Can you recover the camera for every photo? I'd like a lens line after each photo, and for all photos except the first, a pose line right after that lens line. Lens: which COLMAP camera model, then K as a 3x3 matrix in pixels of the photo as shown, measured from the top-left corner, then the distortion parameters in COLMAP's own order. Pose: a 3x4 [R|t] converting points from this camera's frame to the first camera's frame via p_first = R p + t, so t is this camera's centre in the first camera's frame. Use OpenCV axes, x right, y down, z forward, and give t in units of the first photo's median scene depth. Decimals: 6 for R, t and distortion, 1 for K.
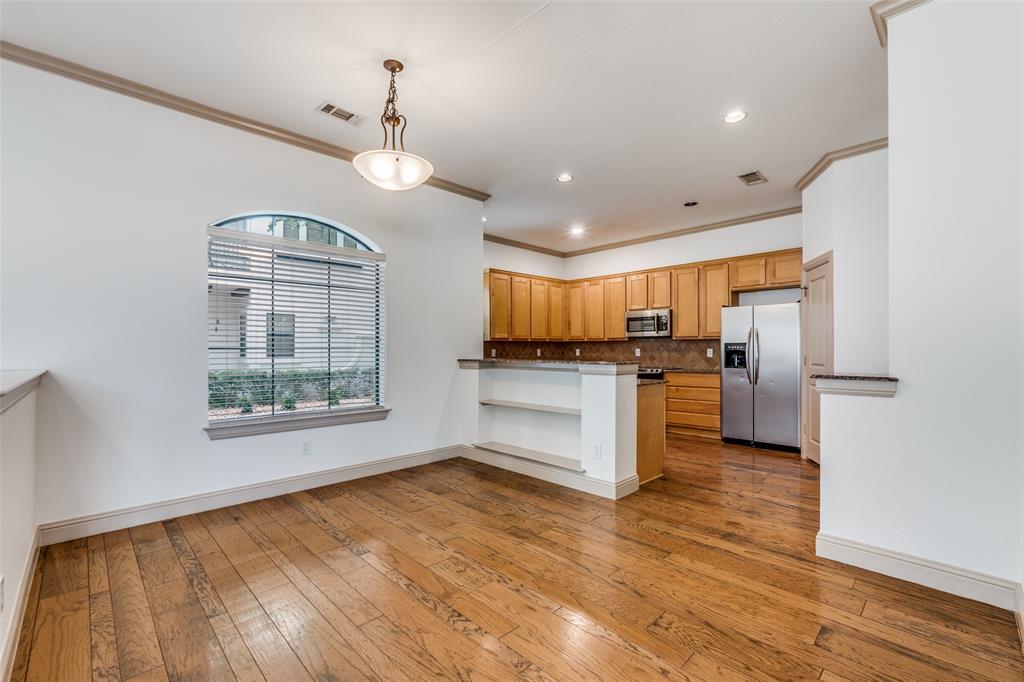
lens RADIAL K [[440.6, 0, 510.2], [0, 440.6, 347.9], [0, 0, 1]] dist [-0.002055, -0.000088]
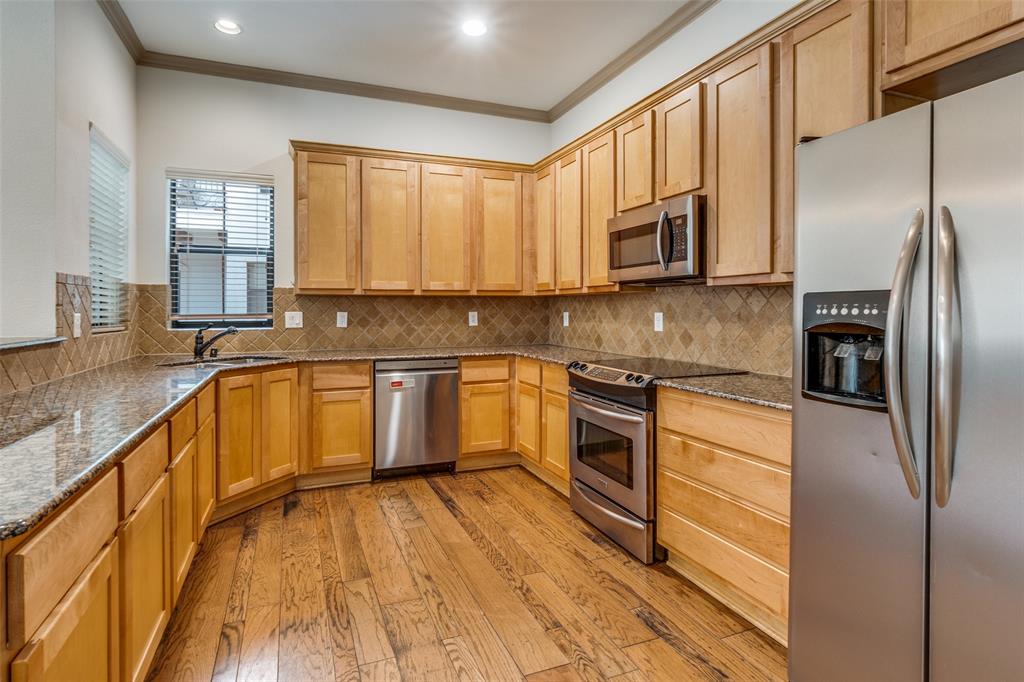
lens RADIAL K [[527.6, 0, 491.9], [0, 527.6, 310.3], [0, 0, 1]] dist [0.001530, 0.000298]
pose [[0.913164, 0.003343, -0.407579, 0.384209], [-0.001908, 0.999990, 0.003927, -0.001893], [0.407589, -0.002808, 0.913161, 0.572614]]
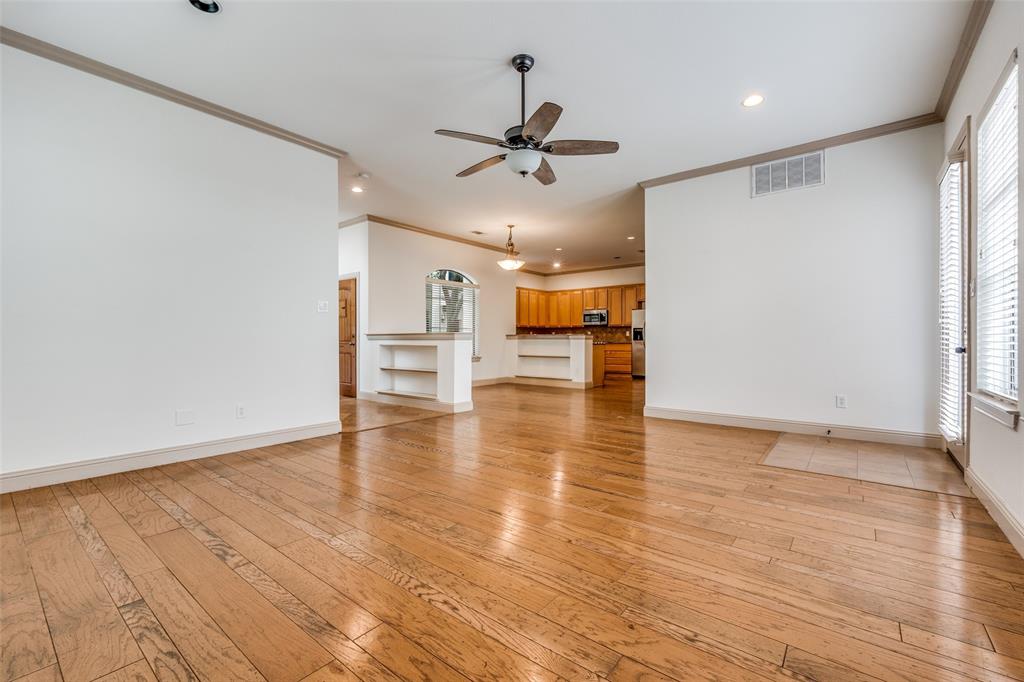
lens RADIAL K [[440.6, 0, 511.7], [0, 440.6, 337.7], [0, 0, 1]] dist [-0.002055, -0.000088]
pose [[0.991657, 0.003420, 0.128860, -0.266203], [-0.003418, 0.999994, -0.000239, 0.029200], [-0.128860, -0.000204, 0.991663, -0.766543]]
